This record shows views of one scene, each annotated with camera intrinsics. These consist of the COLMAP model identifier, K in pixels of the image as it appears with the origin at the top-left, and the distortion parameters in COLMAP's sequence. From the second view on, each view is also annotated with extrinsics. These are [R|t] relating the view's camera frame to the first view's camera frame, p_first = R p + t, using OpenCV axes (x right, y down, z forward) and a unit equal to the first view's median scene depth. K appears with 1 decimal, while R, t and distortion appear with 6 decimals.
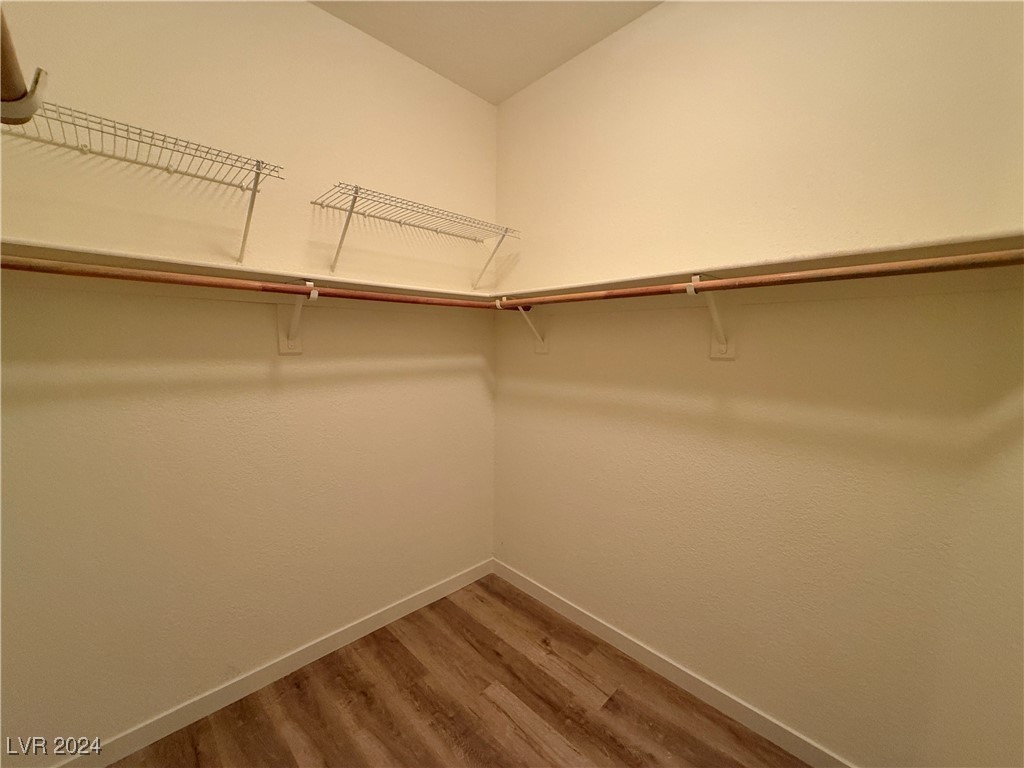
lens RADIAL K [[408.3, 0, 515.6], [0, 408.3, 386.0], [0, 0, 1]] dist [-0.000424, 0.000549]
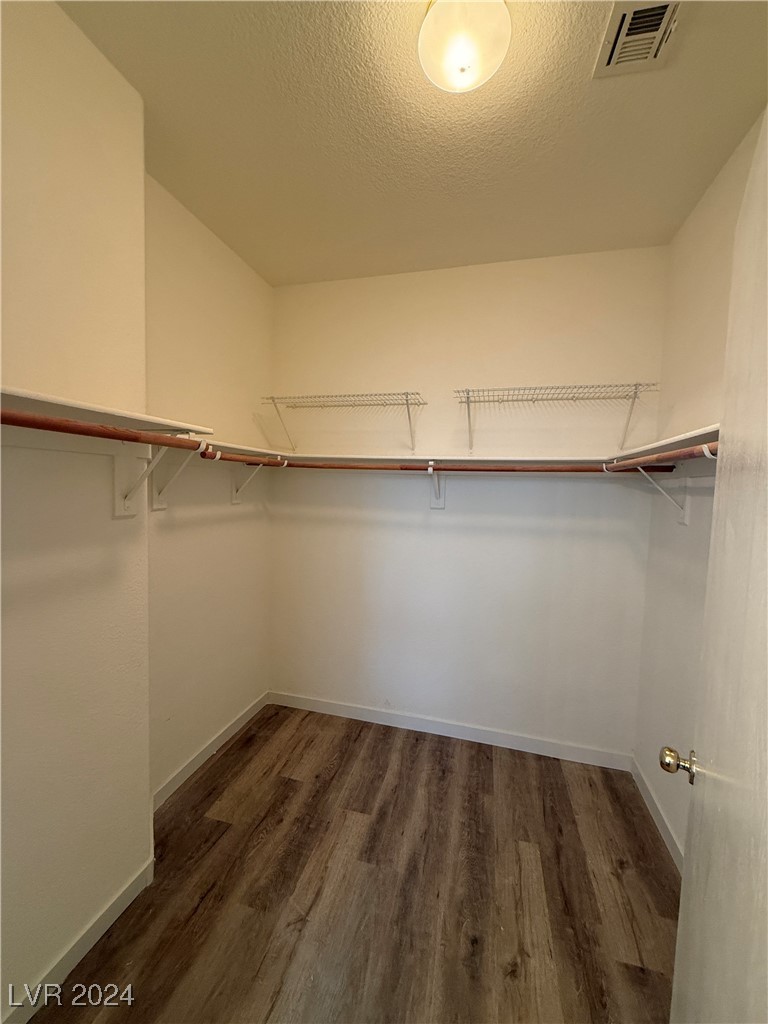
lens RADIAL K [[408.3, 0, 382.3], [0, 408.3, 512.3], [0, 0, 1]] dist [-0.000424, 0.000549]
pose [[0.508118, 0.059913, -0.859201, 0.580358], [-0.116610, 0.993178, 0.000294, -0.041210], [0.853357, 0.100042, 0.511637, 0.087233]]
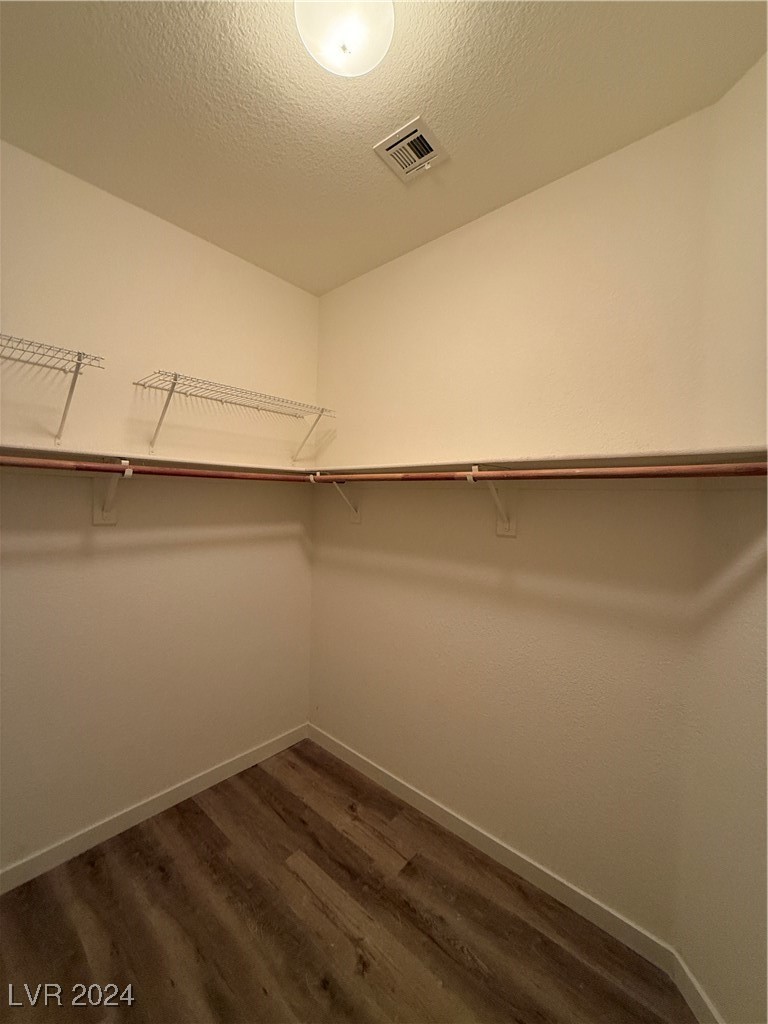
lens RADIAL K [[408.3, 0, 385.6], [0, 408.3, 511.8], [0, 0, 1]] dist [-0.000424, 0.000549]
pose [[0.997301, 0.015833, 0.071688, 0.083536], [-0.010603, 0.997293, -0.072755, -0.042187], [-0.072645, 0.071799, 0.994770, -0.083433]]
